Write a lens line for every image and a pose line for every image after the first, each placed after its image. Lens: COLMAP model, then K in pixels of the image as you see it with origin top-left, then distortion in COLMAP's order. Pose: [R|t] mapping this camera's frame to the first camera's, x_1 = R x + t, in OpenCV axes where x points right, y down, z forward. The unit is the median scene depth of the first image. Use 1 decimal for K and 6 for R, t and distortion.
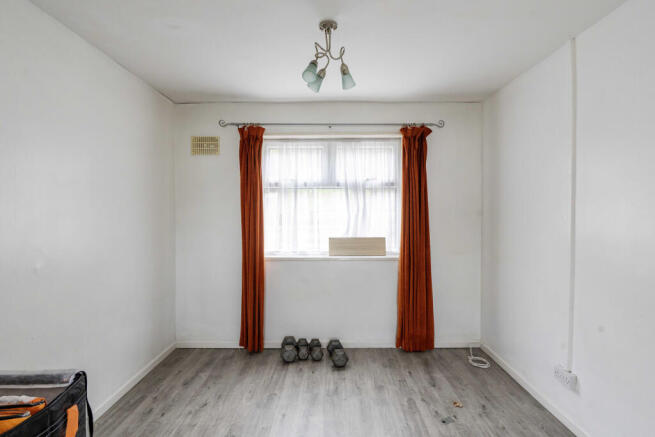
lens RADIAL K [[328.2, 0, 327.4], [0, 328.2, 215.1], [0, 0, 1]] dist [0.002225, 0.000412]
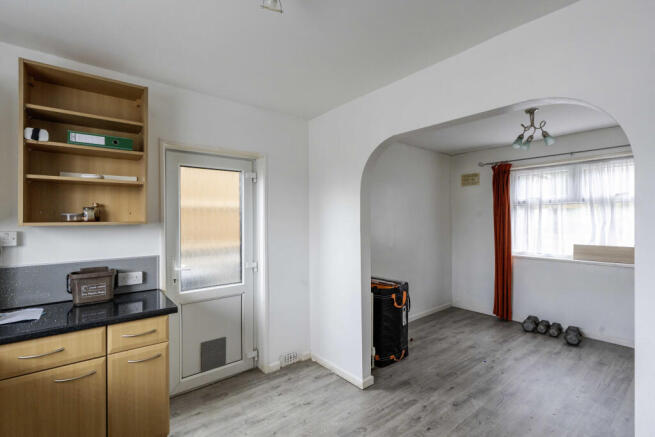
lens RADIAL K [[308.7, 0, 326.3], [0, 308.7, 213.4], [0, 0, 1]] dist [-0.000648, 0.000441]
pose [[0.641867, -0.012234, -0.766719, 0.311232], [-0.008284, 0.999704, -0.022887, -0.012704], [0.766772, 0.021042, 0.641575, -0.458094]]
